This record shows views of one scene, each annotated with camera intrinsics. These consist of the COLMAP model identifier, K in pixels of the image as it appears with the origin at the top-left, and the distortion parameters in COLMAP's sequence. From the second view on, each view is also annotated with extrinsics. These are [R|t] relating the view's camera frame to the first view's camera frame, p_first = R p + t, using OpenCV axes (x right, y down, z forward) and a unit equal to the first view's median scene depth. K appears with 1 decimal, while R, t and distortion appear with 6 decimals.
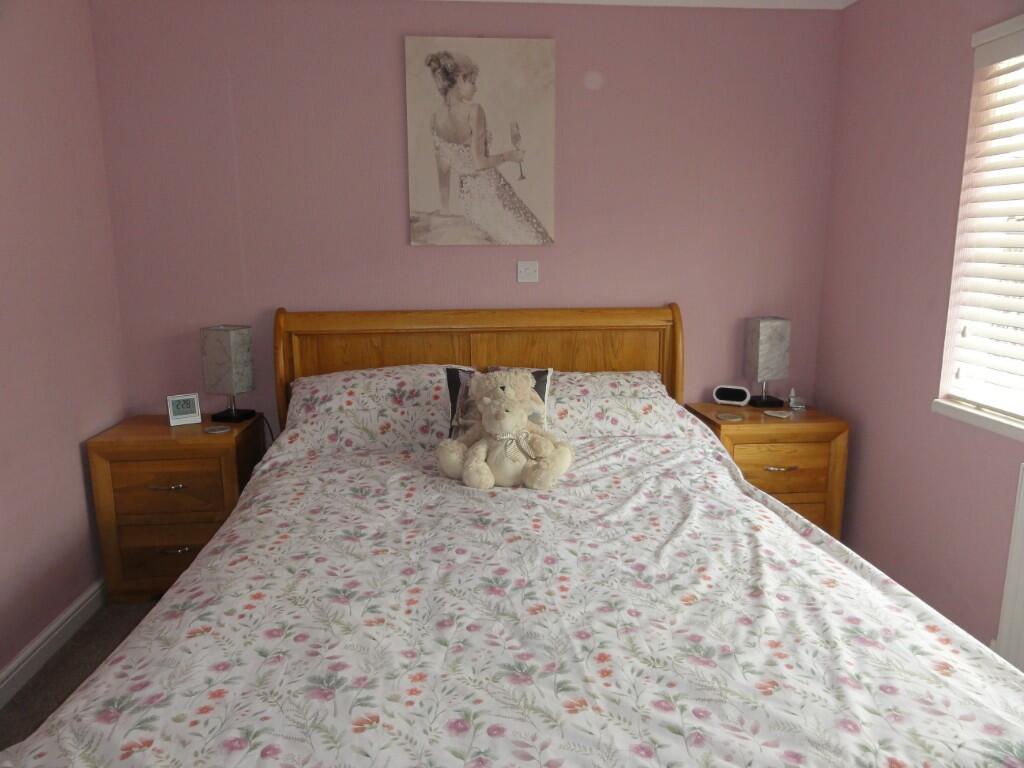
lens RADIAL K [[719.6, 0, 512.4], [0, 719.6, 384.1], [0, 0, 1]] dist [-0.003347, -0.000581]
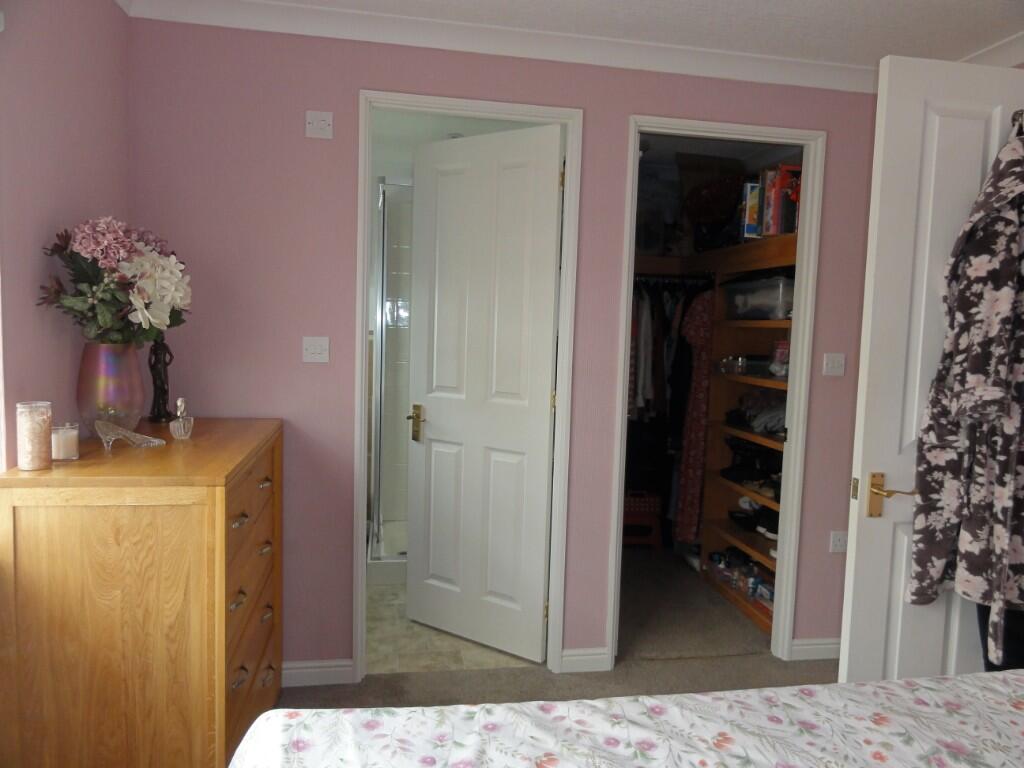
lens RADIAL K [[719.6, 0, 511.7], [0, 719.6, 384.7], [0, 0, 1]] dist [-0.003347, -0.000581]
pose [[-0.995558, -0.022148, -0.091512, 0.539195], [-0.045181, 0.965102, 0.257949, -0.366061], [0.082605, 0.260938, -0.961815, 1.940640]]
